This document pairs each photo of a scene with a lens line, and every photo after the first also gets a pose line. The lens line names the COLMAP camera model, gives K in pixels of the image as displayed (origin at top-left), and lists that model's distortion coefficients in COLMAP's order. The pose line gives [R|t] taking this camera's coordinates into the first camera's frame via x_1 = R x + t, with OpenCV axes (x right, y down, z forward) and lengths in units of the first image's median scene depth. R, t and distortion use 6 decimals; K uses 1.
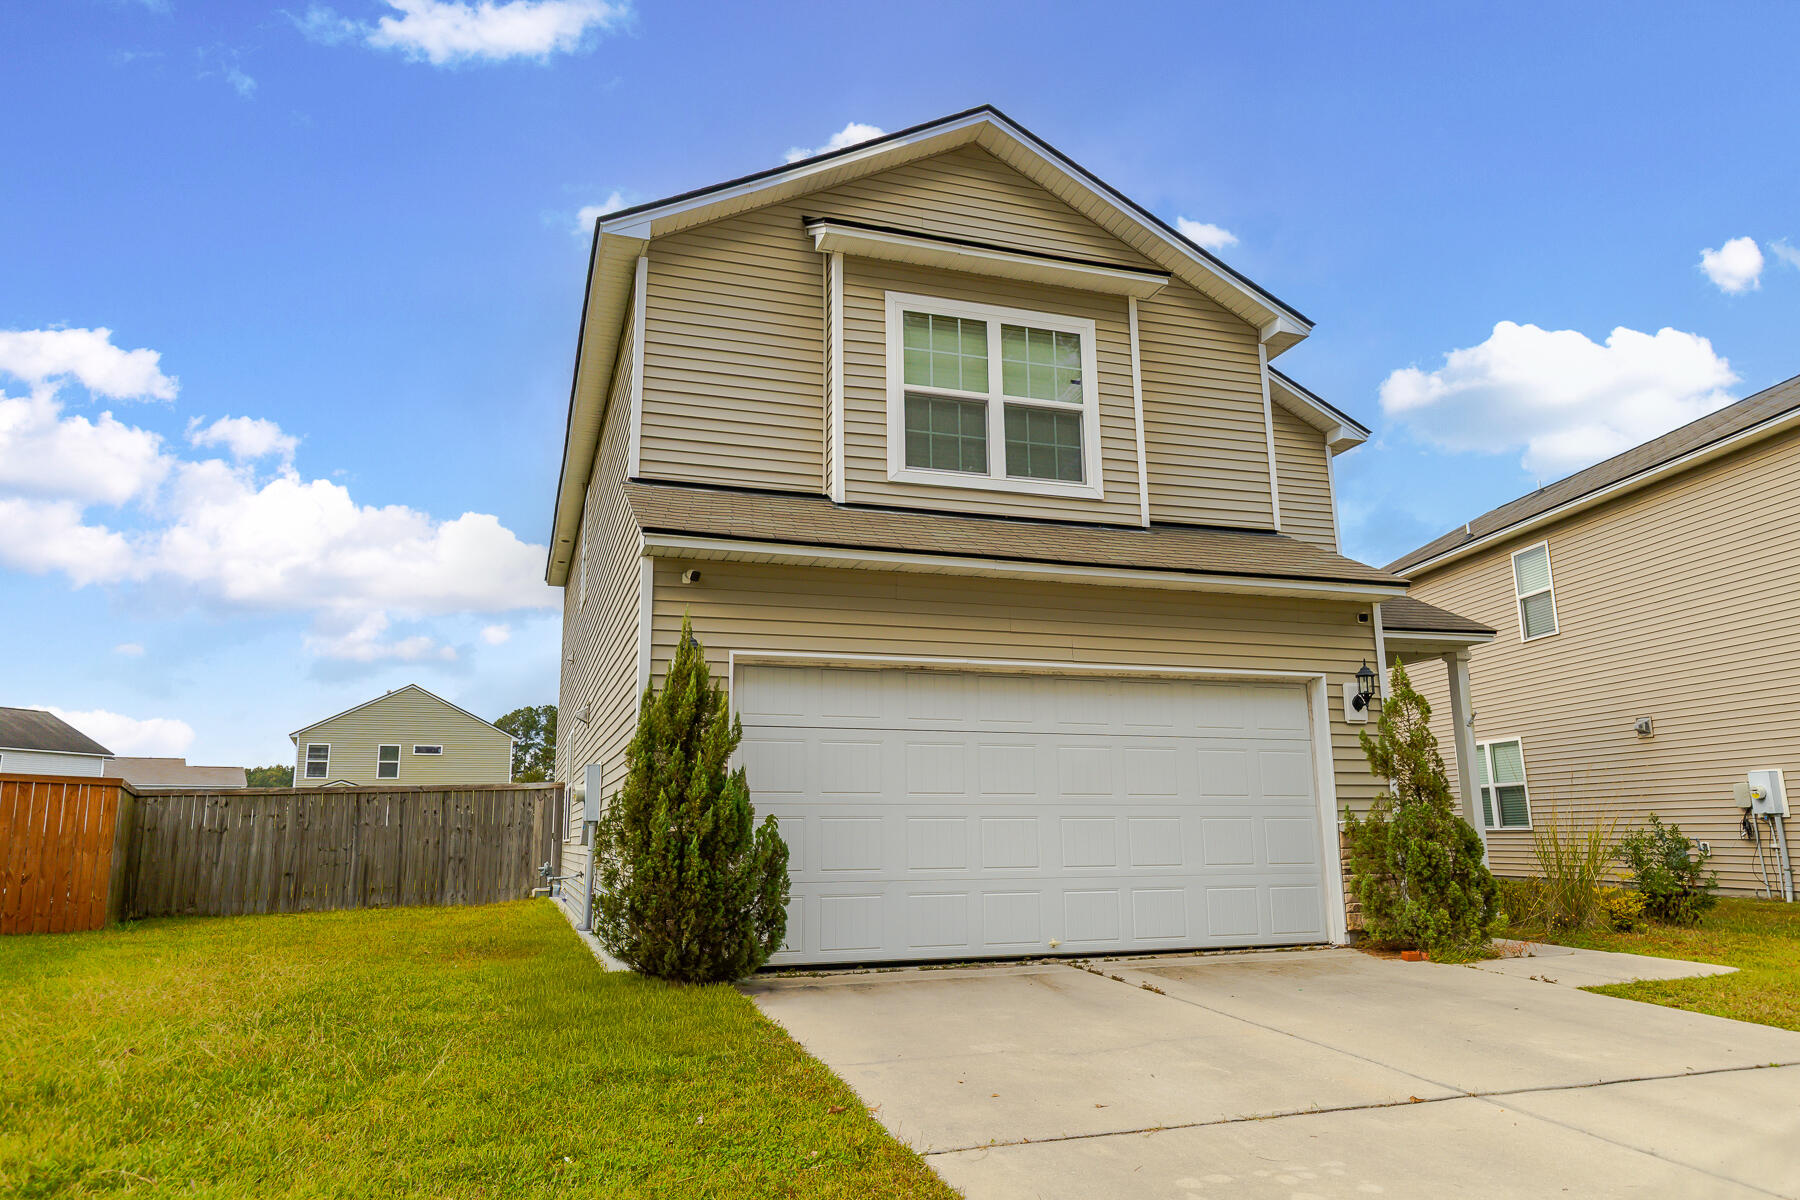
lens RADIAL K [[1167.3, 0, 894.3], [0, 1167.3, 603.1], [0, 0, 1]] dist [0.019425, 0.001183]
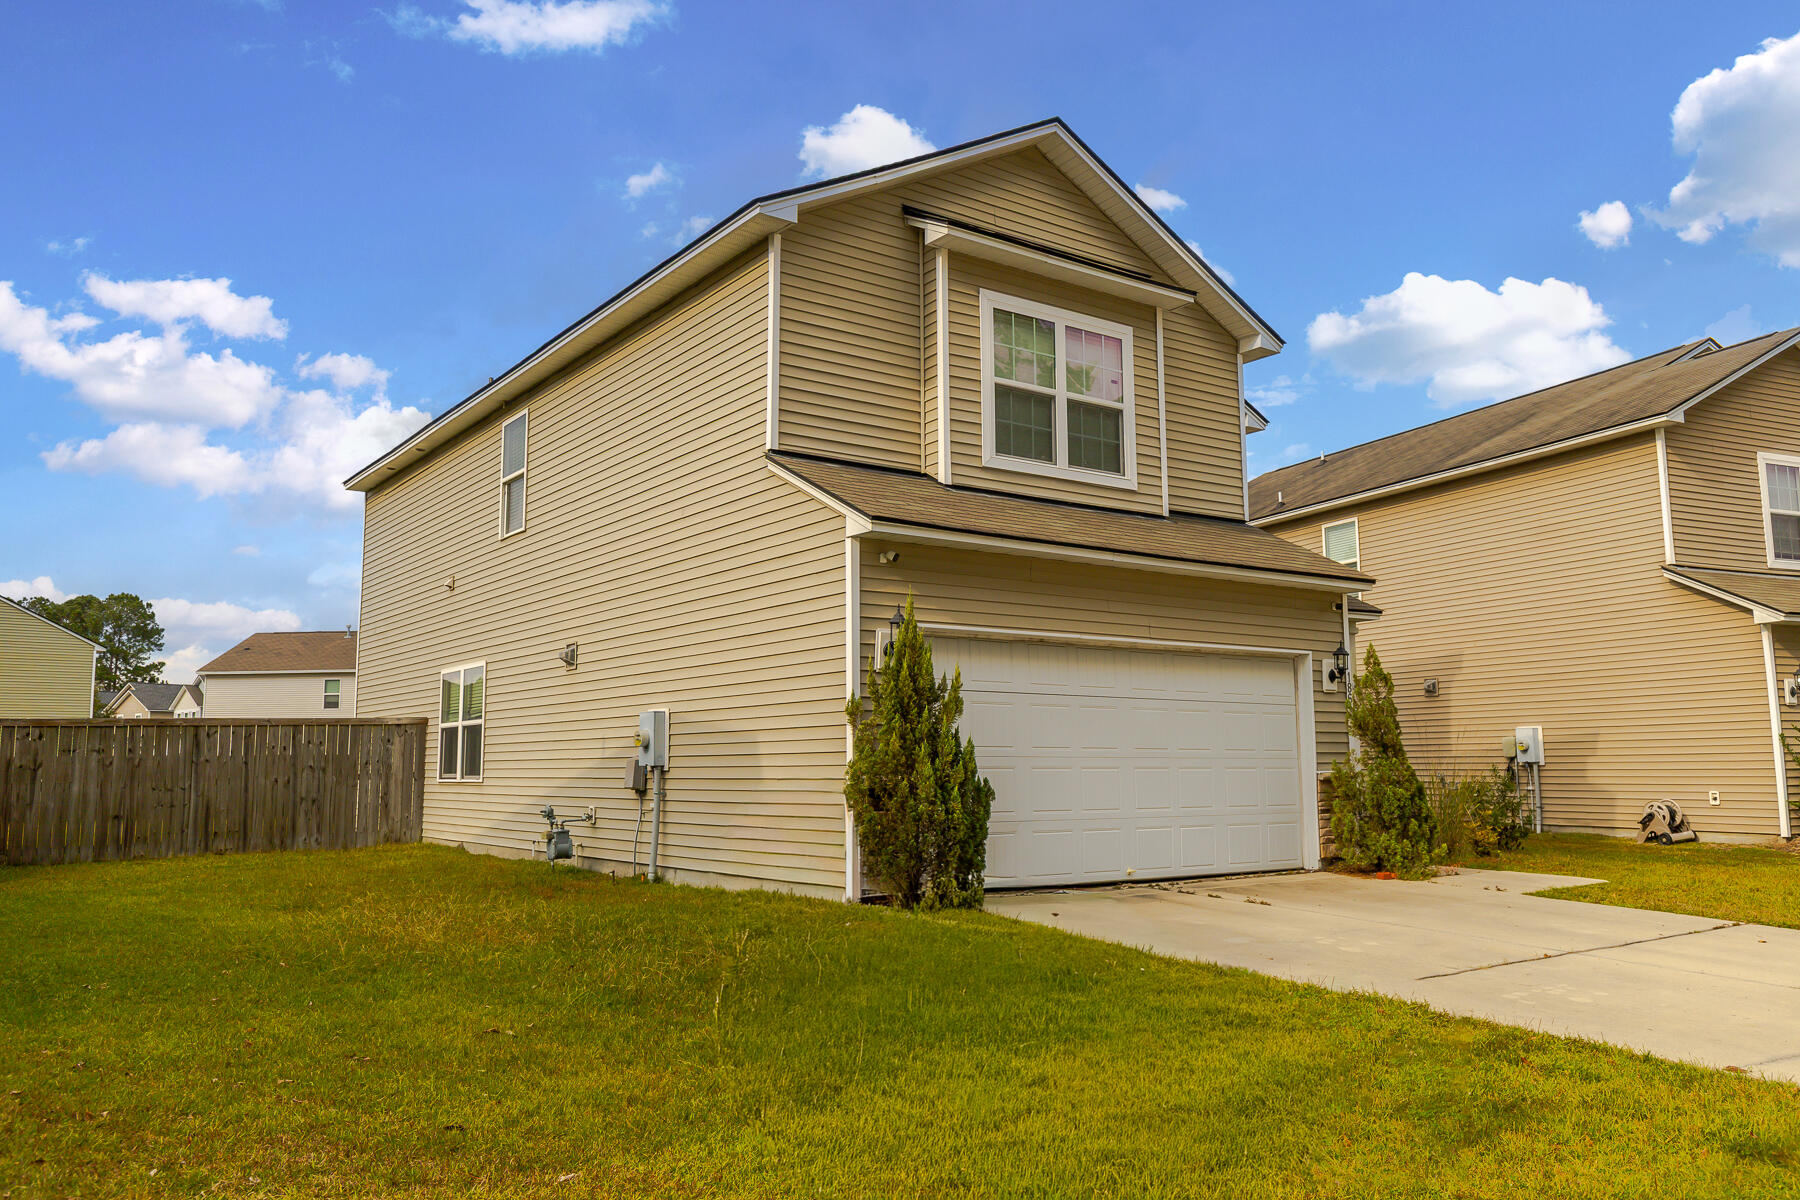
lens RADIAL K [[1361.7, 0, 903.2], [0, 1361.7, 599.2], [0, 0, 1]] dist [0.021068, 0.006722]
pose [[0.953777, 0.043732, 0.297315, -0.432222], [-0.065088, 0.995932, 0.062310, -0.051315], [-0.293381, -0.078782, 0.952744, -0.210191]]
